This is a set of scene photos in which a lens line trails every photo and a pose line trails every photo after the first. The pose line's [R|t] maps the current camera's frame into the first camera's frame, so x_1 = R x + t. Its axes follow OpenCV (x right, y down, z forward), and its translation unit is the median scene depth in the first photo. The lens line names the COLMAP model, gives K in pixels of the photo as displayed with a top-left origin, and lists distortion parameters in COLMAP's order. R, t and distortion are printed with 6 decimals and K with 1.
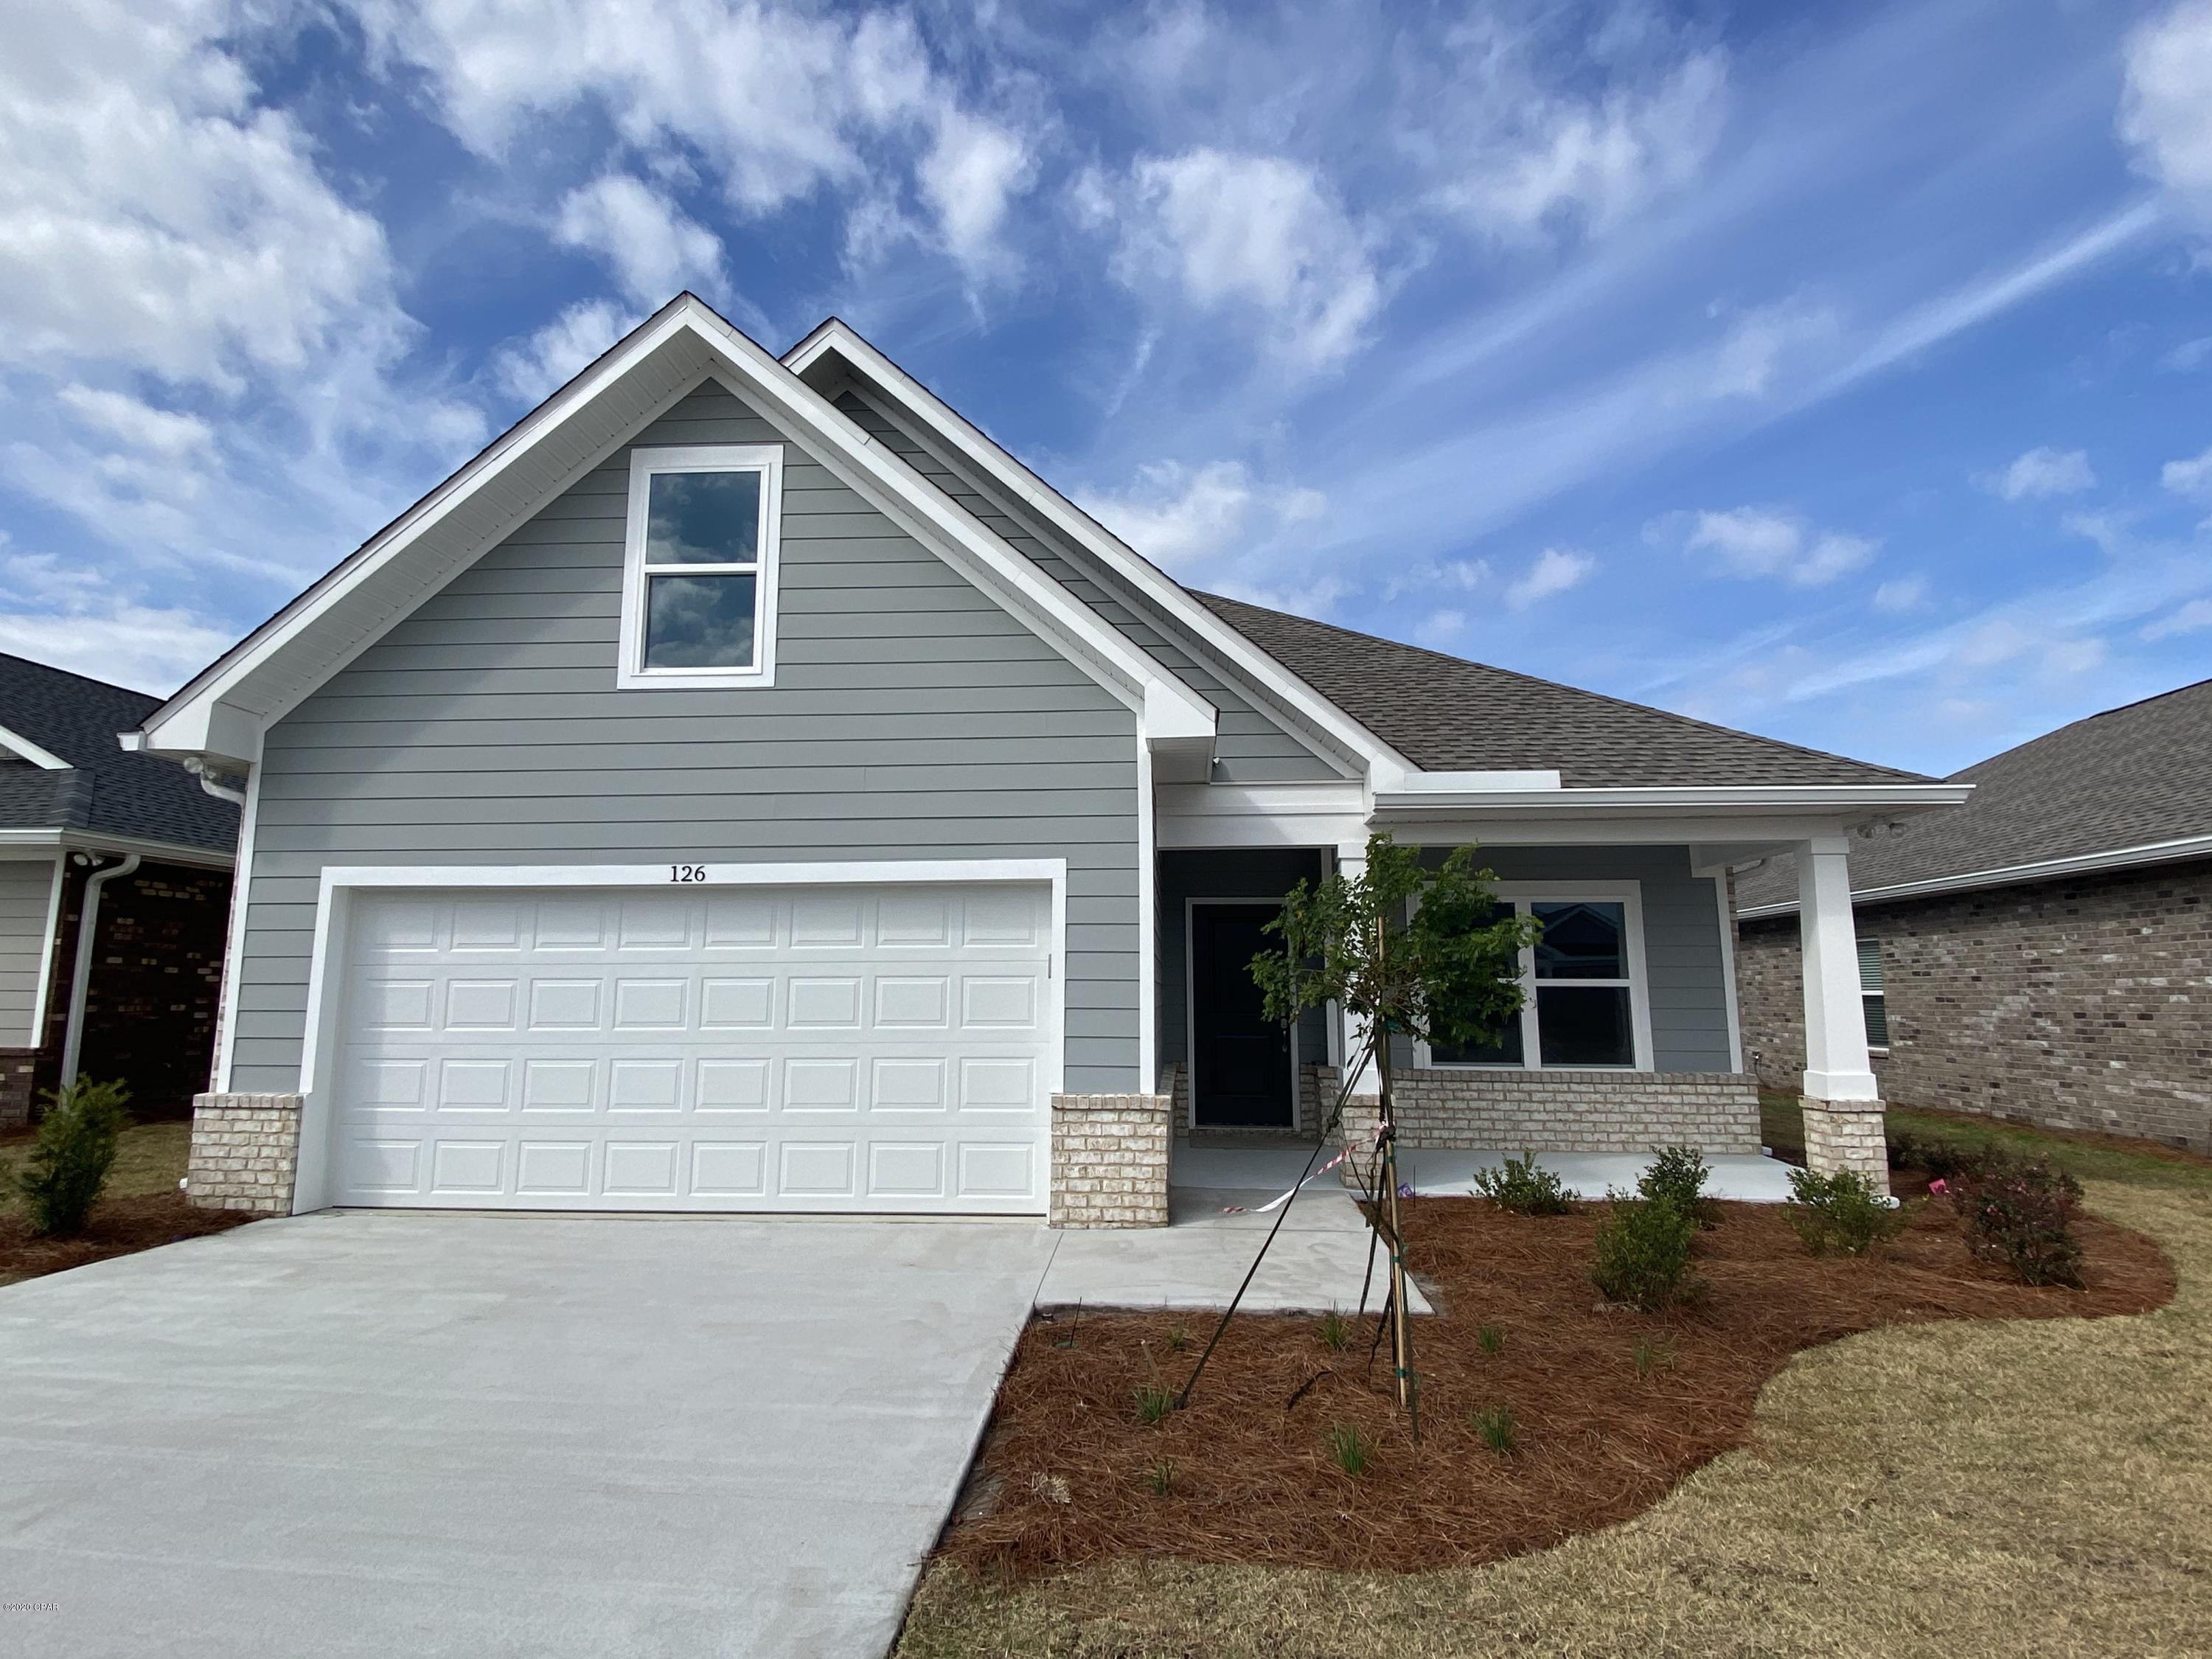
lens RADIAL K [[1098.8, 0, 1098.2], [0, 1098.8, 836.0], [0, 0, 1]] dist [-0.002607, -0.005611]
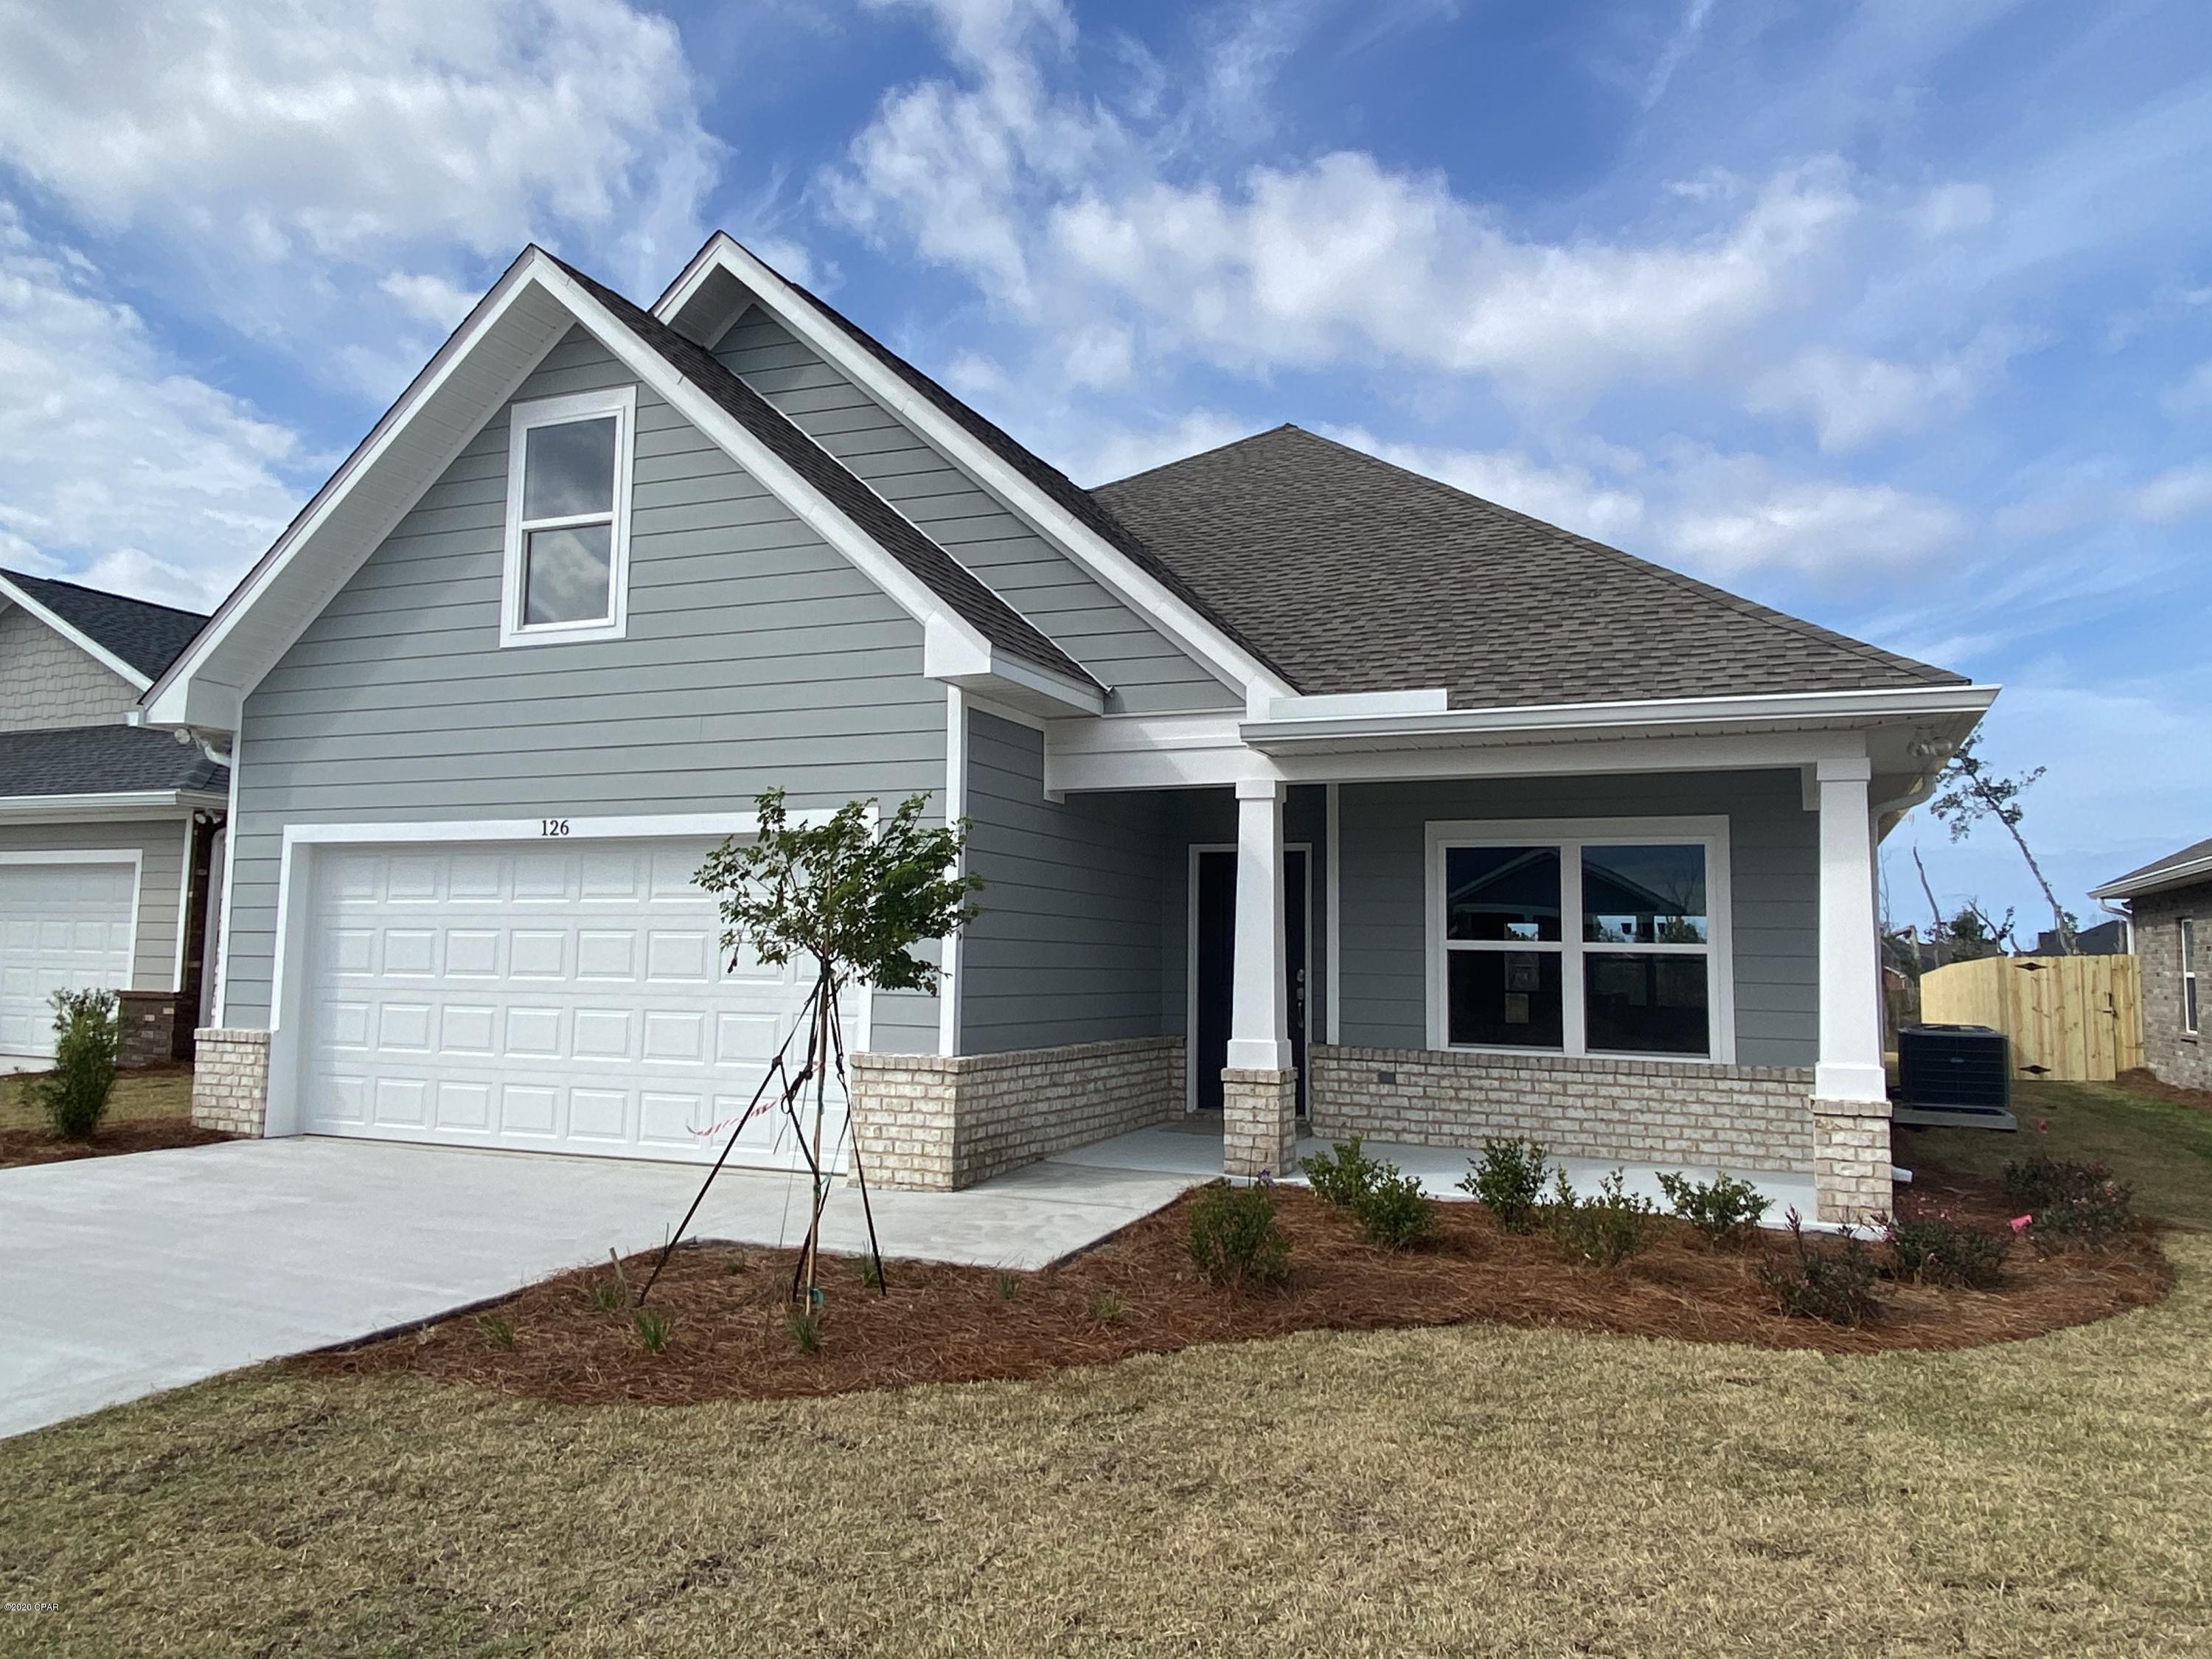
lens RADIAL K [[1486.9, 0, 1115.7], [0, 1486.9, 836.0], [0, 0, 1]] dist [-0.001640, 0.011720]
pose [[0.950144, -0.010722, -0.311626, 0.526896], [0.028915, 0.998132, 0.053820, -0.016611], [0.310467, -0.060147, 0.948680, -0.143095]]
